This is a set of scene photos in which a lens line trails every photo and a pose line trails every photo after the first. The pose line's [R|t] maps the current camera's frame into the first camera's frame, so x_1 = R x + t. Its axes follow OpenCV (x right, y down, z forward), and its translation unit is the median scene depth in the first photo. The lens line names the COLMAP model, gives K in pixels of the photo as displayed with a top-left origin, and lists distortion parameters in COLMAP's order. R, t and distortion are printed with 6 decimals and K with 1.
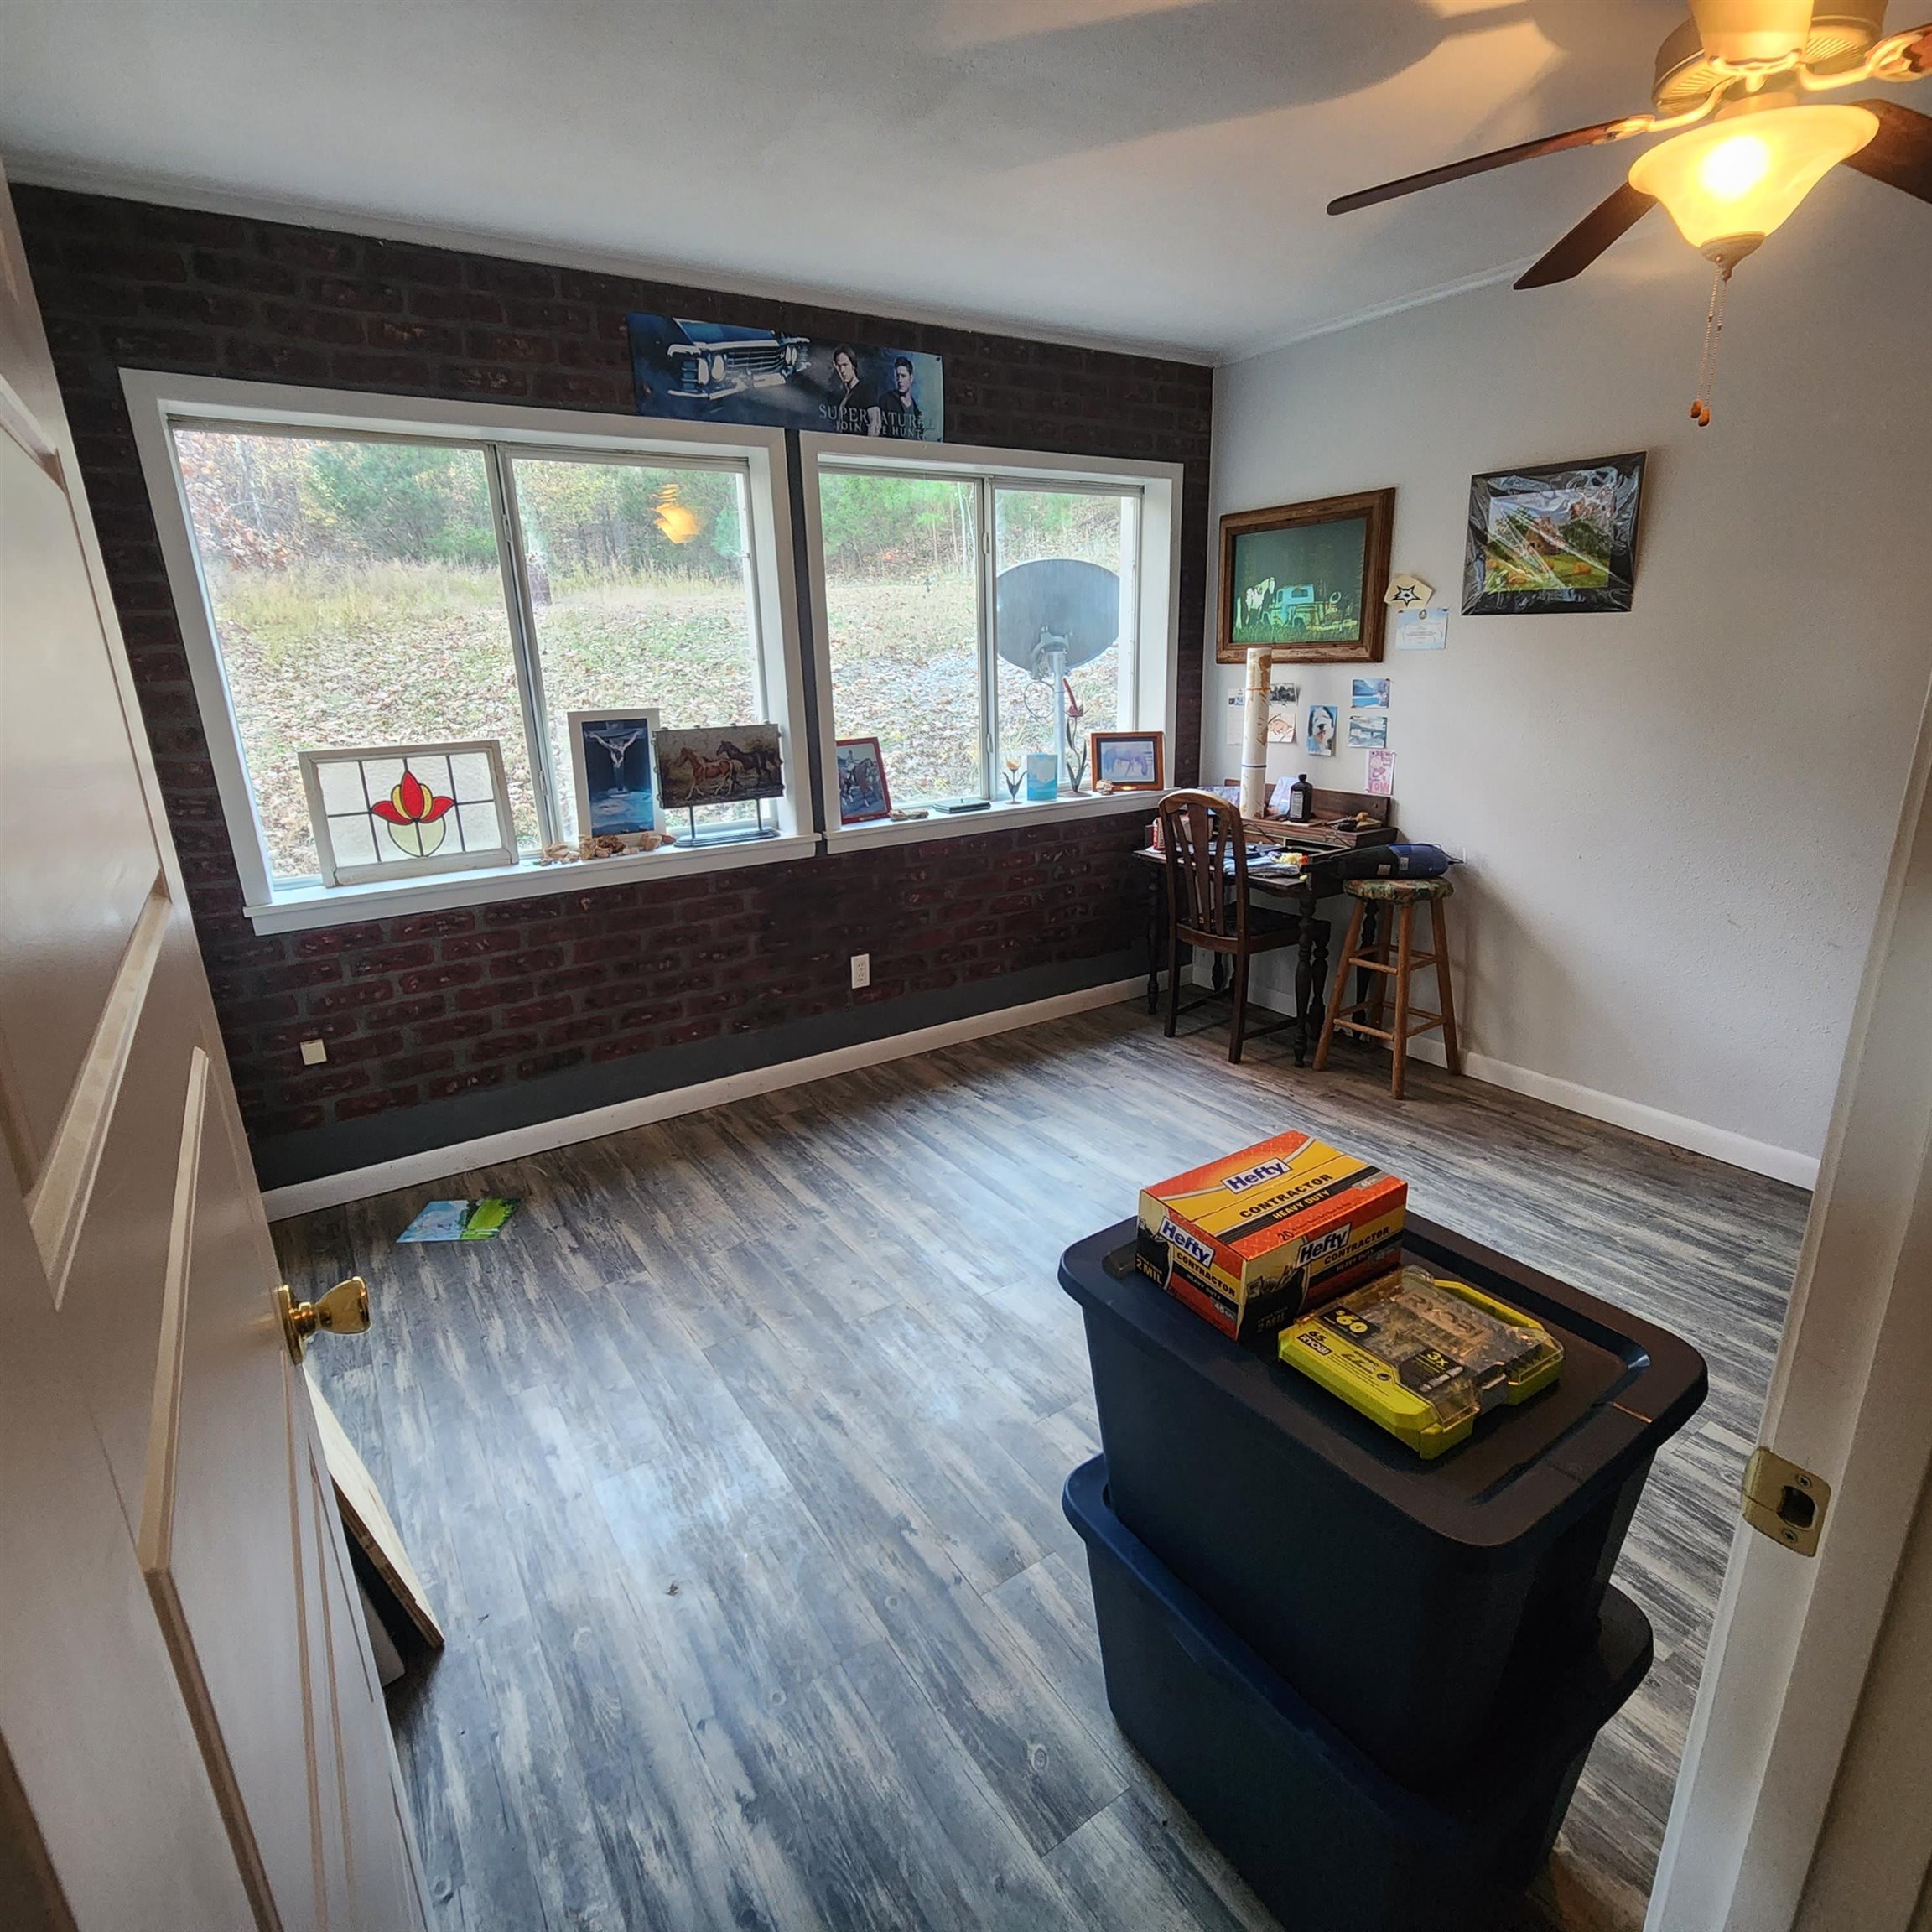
lens RADIAL K [[1065.3, 0, 964.5], [0, 1065.3, 960.0], [0, 0, 1]] dist [0.012868, -0.003689]
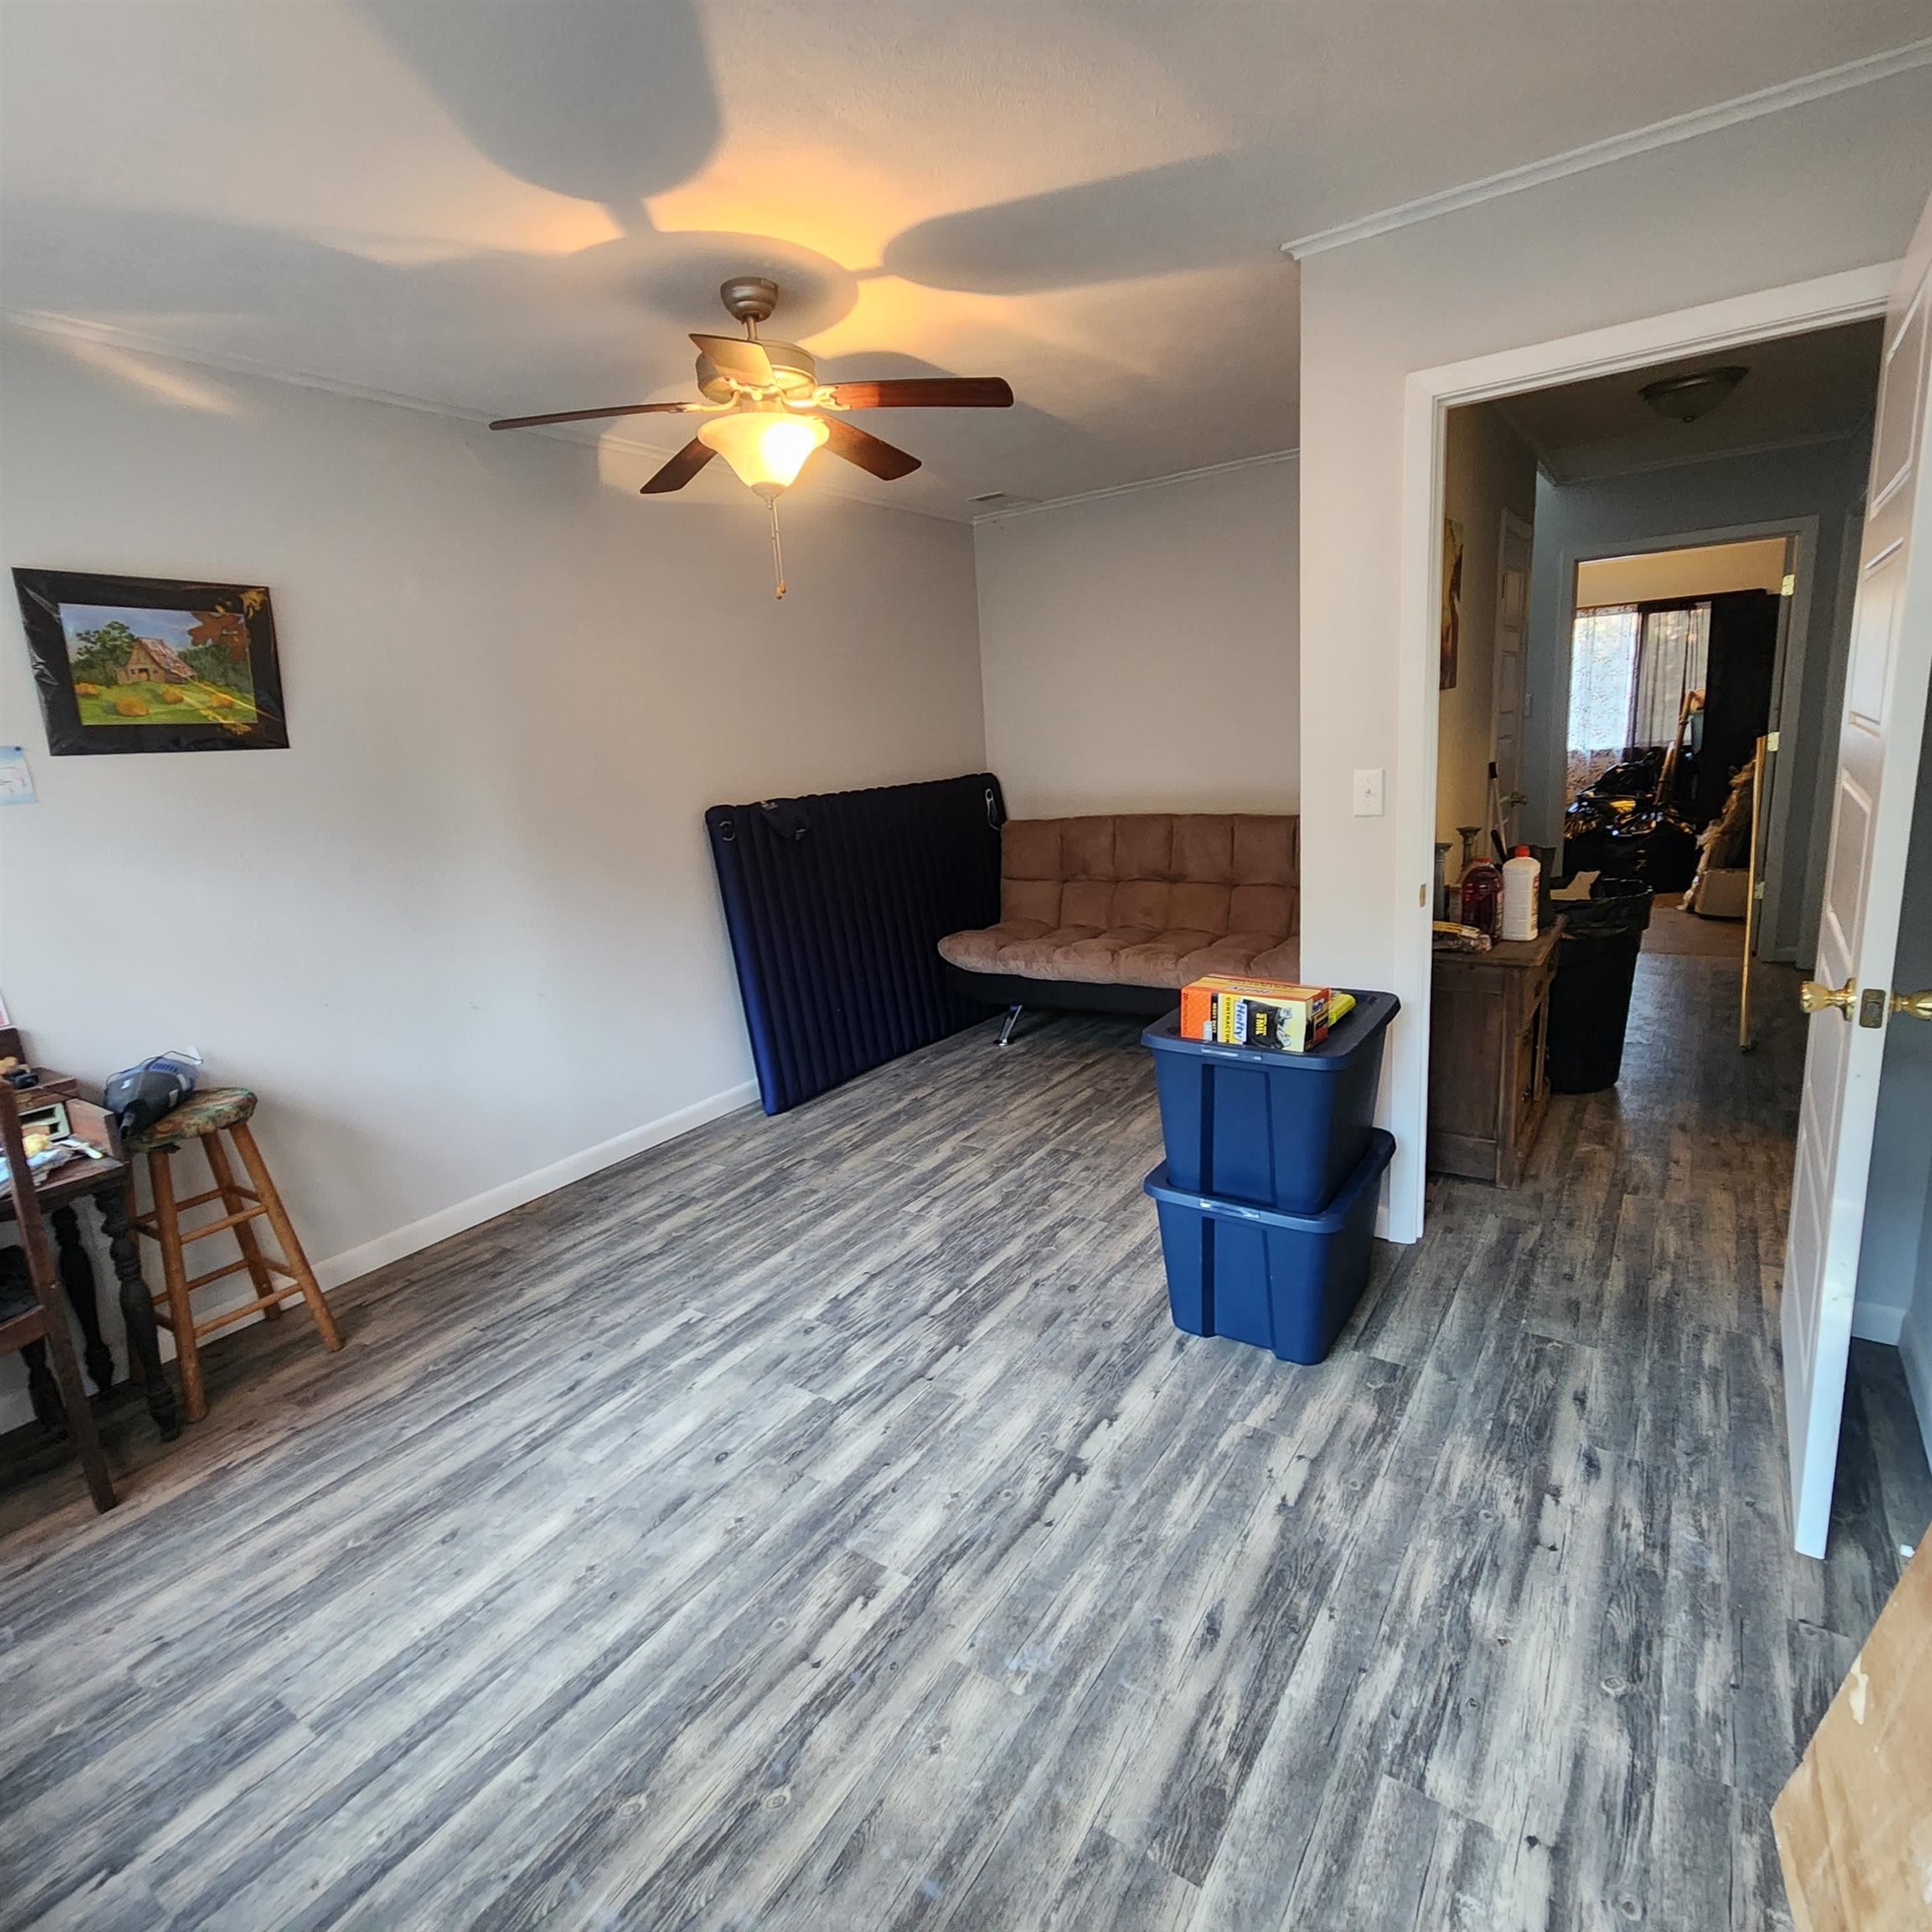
lens RADIAL K [[1065.3, 0, 964.5], [0, 1065.3, 960.0], [0, 0, 1]] dist [0.012868, -0.003689]
pose [[-0.372527, -0.145089, 0.916609, -0.470551], [0.340510, 0.897443, 0.280445, -0.201704], [-0.863294, 0.416588, -0.284917, 0.768683]]
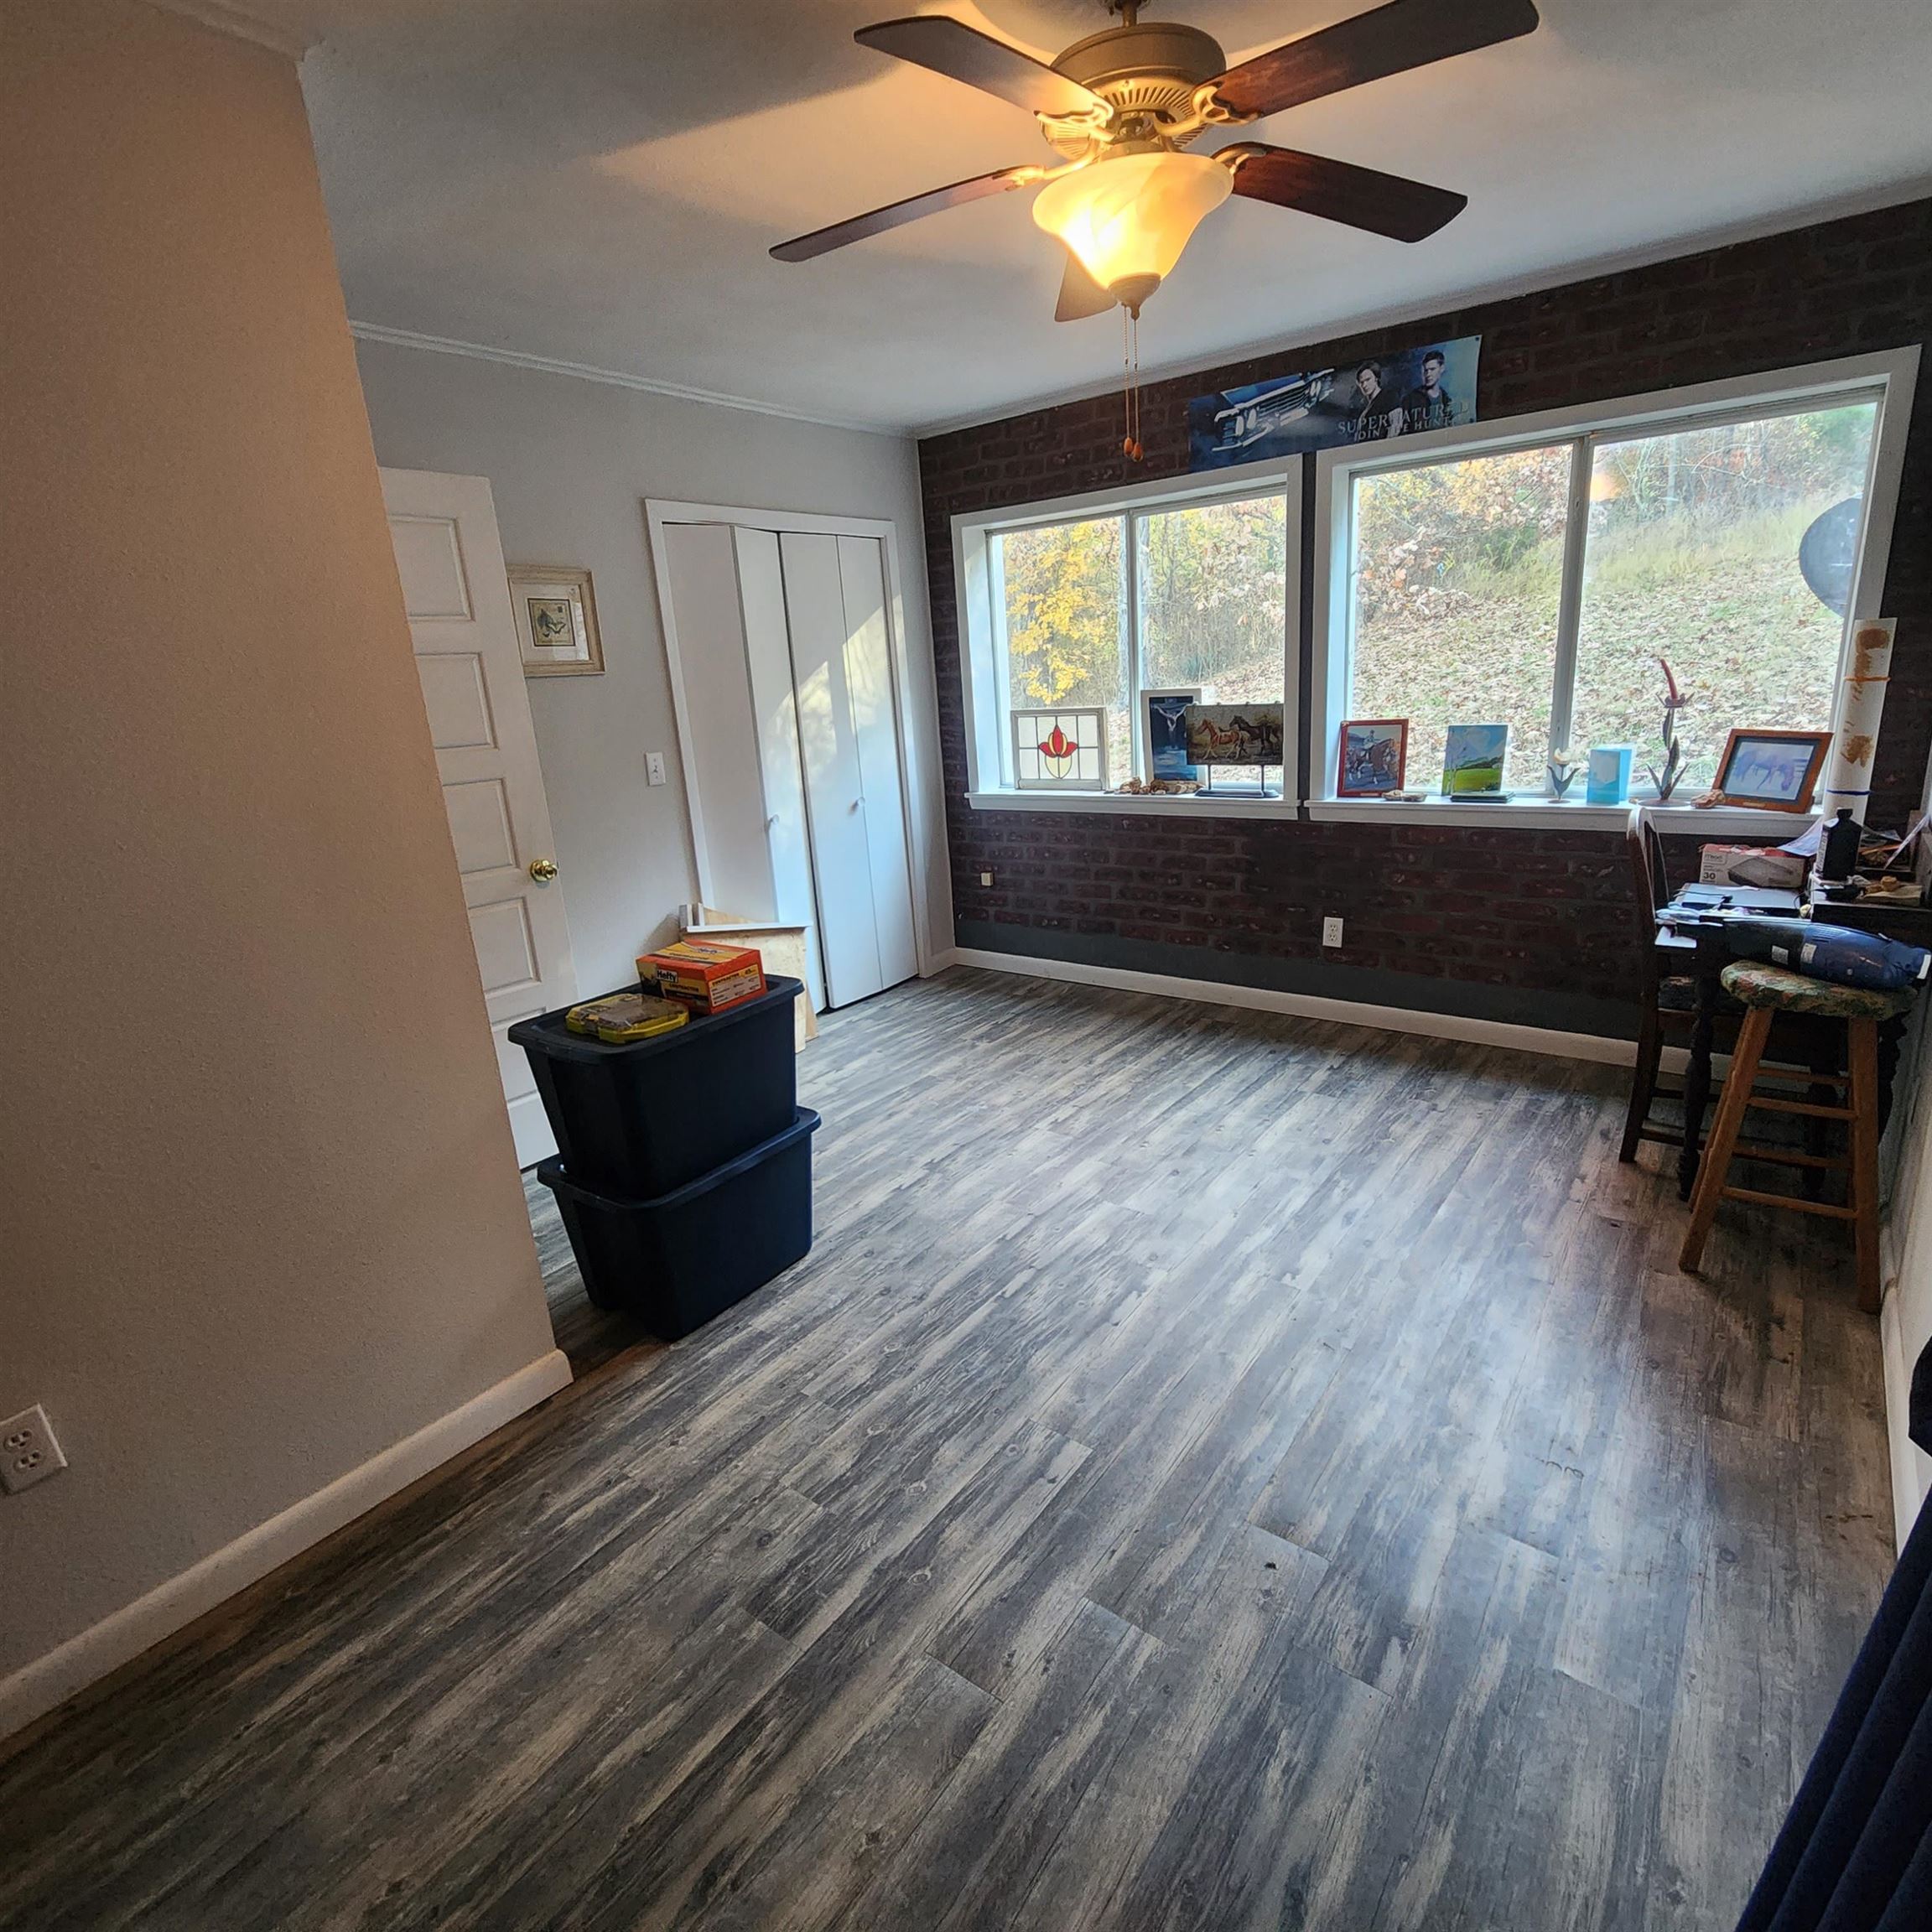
lens RADIAL K [[1065.3, 0, 964.5], [0, 1065.3, 960.0], [0, 0, 1]] dist [0.012868, -0.003689]
pose [[0.326522, 0.260548, -0.908569, 0.912661], [-0.215990, 0.956390, 0.196639, -0.111878], [0.920180, 0.132035, 0.368558, 0.290571]]
